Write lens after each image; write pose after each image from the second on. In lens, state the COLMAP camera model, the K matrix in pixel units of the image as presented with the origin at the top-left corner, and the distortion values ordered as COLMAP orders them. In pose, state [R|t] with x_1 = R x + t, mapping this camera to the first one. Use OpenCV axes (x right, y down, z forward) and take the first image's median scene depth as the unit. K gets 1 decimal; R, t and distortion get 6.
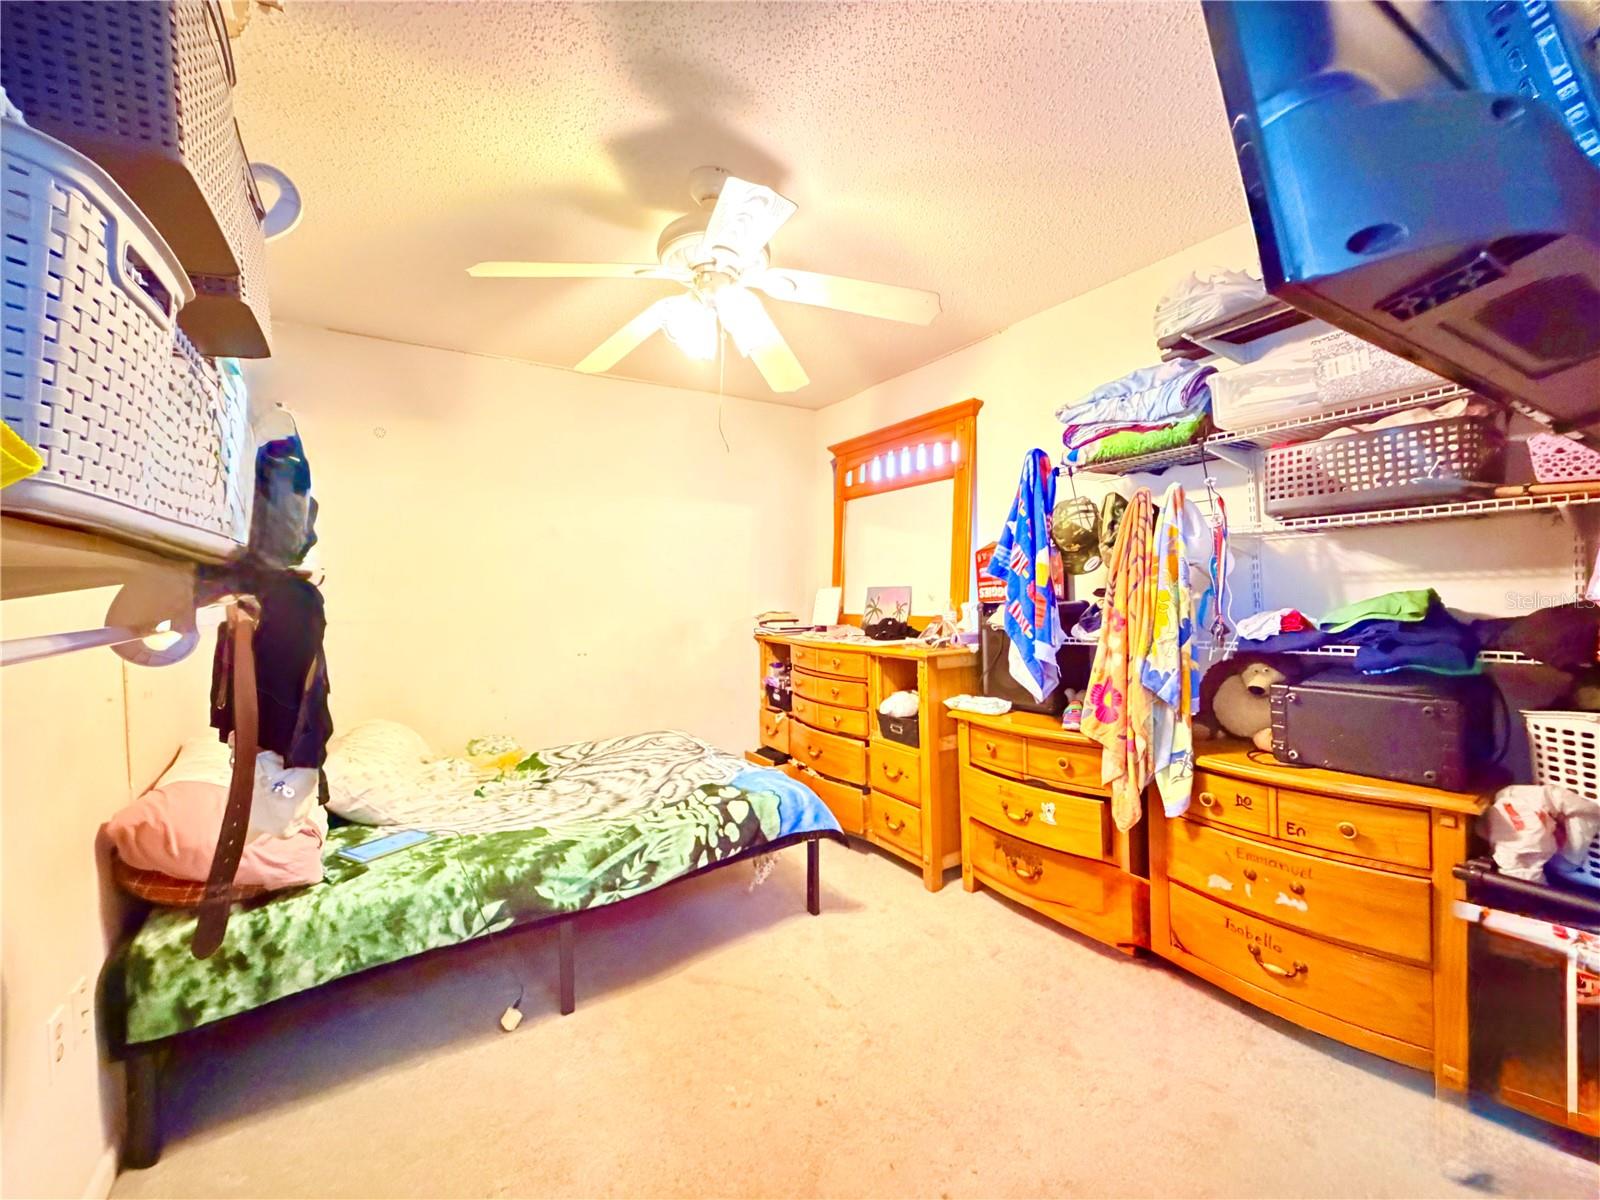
lens RADIAL K [[640.9, 0, 788.4], [0, 640.9, 598.9], [0, 0, 1]] dist [0.000888, 0.000149]
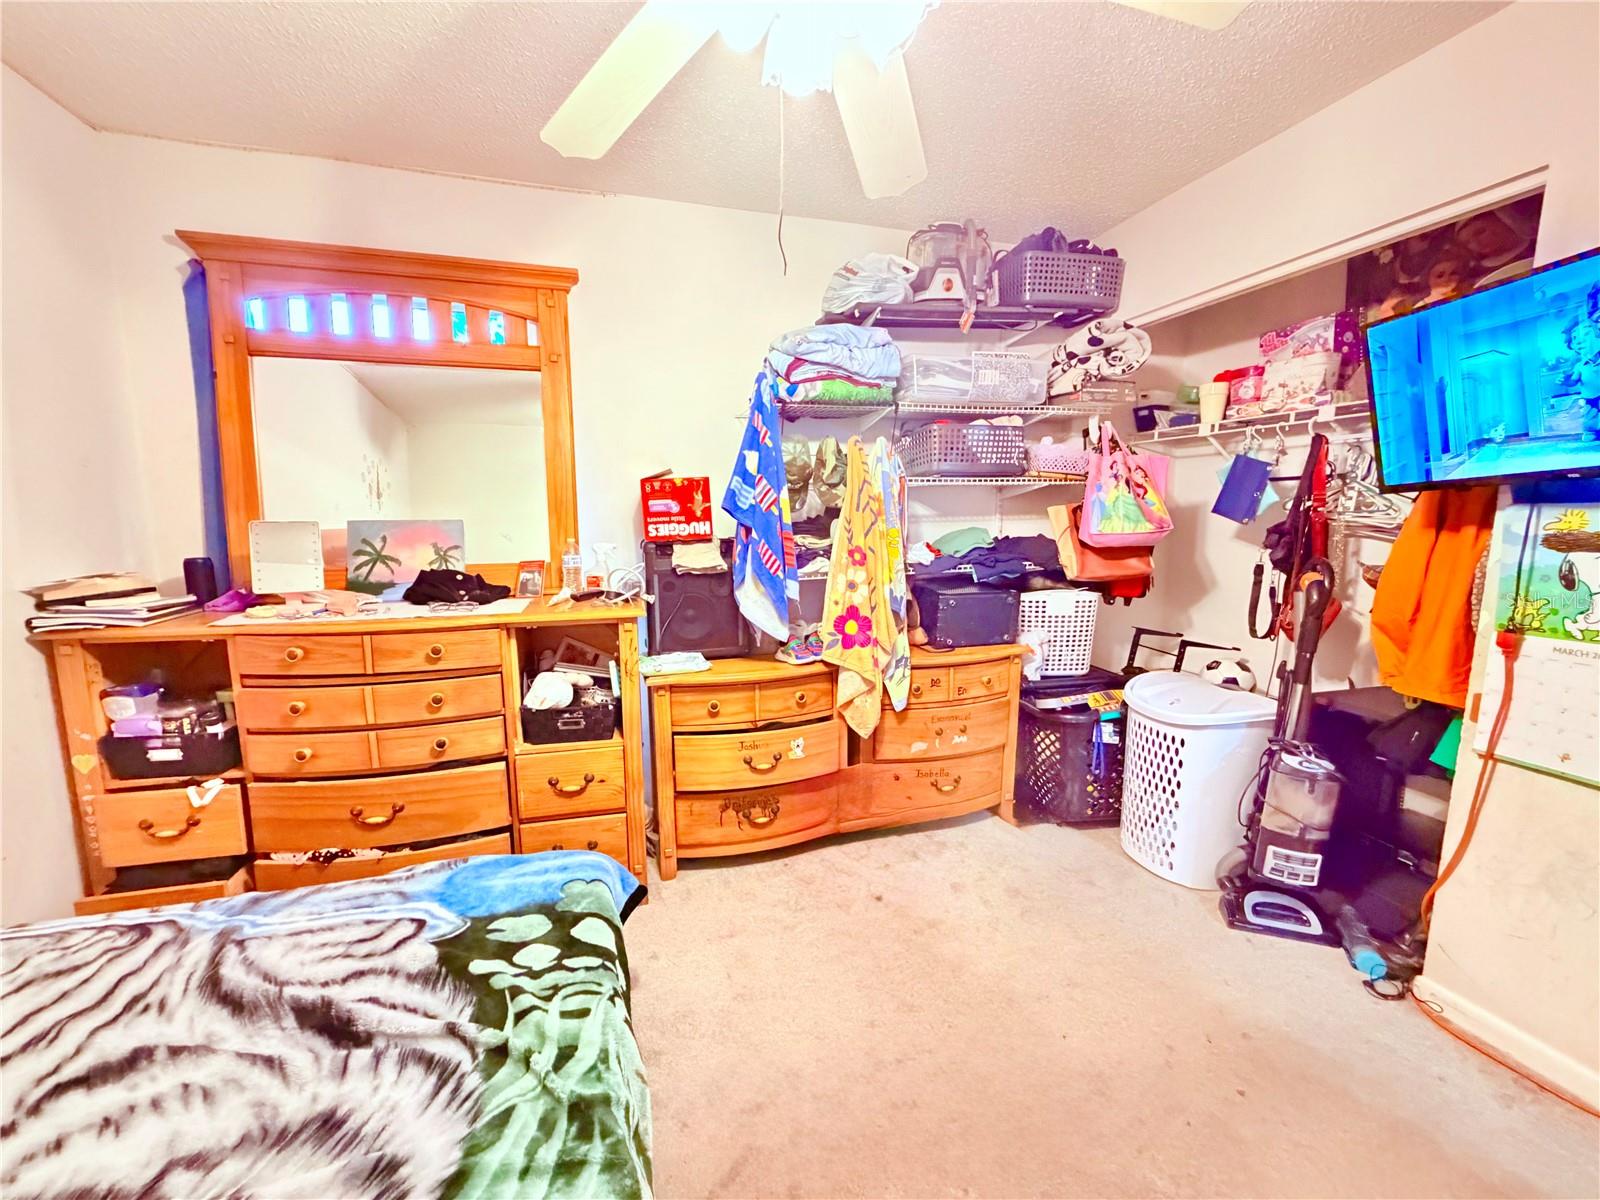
lens RADIAL K [[640.9, 0, 794.9], [0, 640.9, 600.8], [0, 0, 1]] dist [0.000888, 0.000149]
pose [[0.289095, -0.111914, 0.950736, -0.479060], [0.008094, 0.993393, 0.114475, -0.013681], [-0.957266, -0.025399, 0.288091, 0.640877]]
